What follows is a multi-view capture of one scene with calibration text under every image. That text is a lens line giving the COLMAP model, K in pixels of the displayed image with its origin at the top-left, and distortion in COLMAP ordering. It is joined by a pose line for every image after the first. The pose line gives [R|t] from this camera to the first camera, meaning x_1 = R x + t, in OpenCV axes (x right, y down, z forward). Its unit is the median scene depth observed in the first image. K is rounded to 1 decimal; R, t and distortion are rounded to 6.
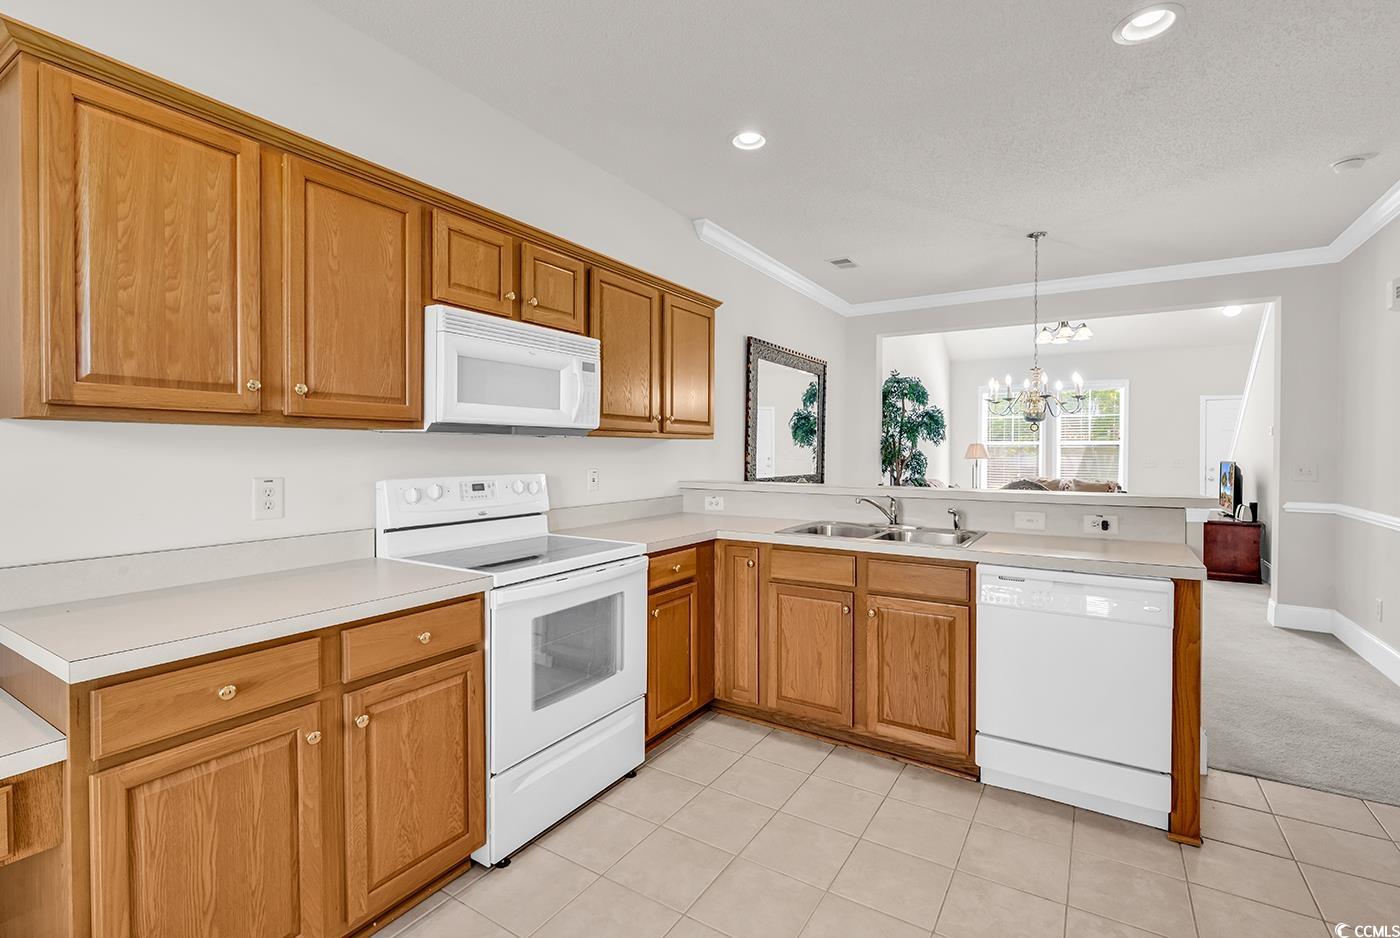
lens RADIAL K [[651.2, 0, 716.4], [0, 651.2, 463.1], [0, 0, 1]] dist [0.008528, -0.002349]
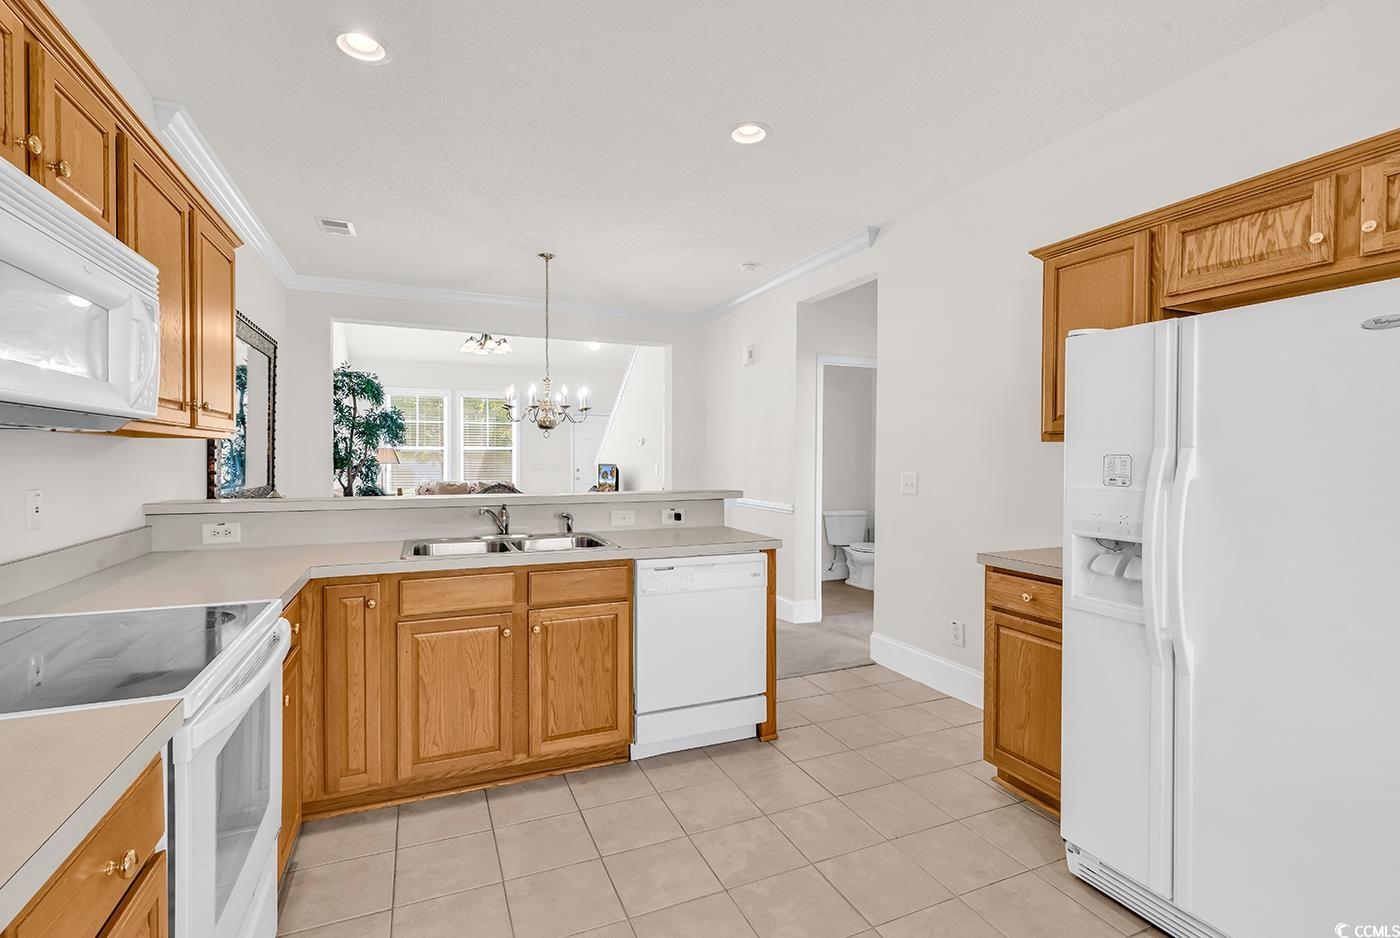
lens RADIAL K [[651.2, 0, 724.5], [0, 651.2, 465.3], [0, 0, 1]] dist [0.008528, -0.002349]
pose [[0.559331, -0.011919, 0.828859, -0.349112], [0.014735, 0.999882, 0.004435, -0.005437], [-0.828813, 0.009733, 0.559441, 0.223025]]
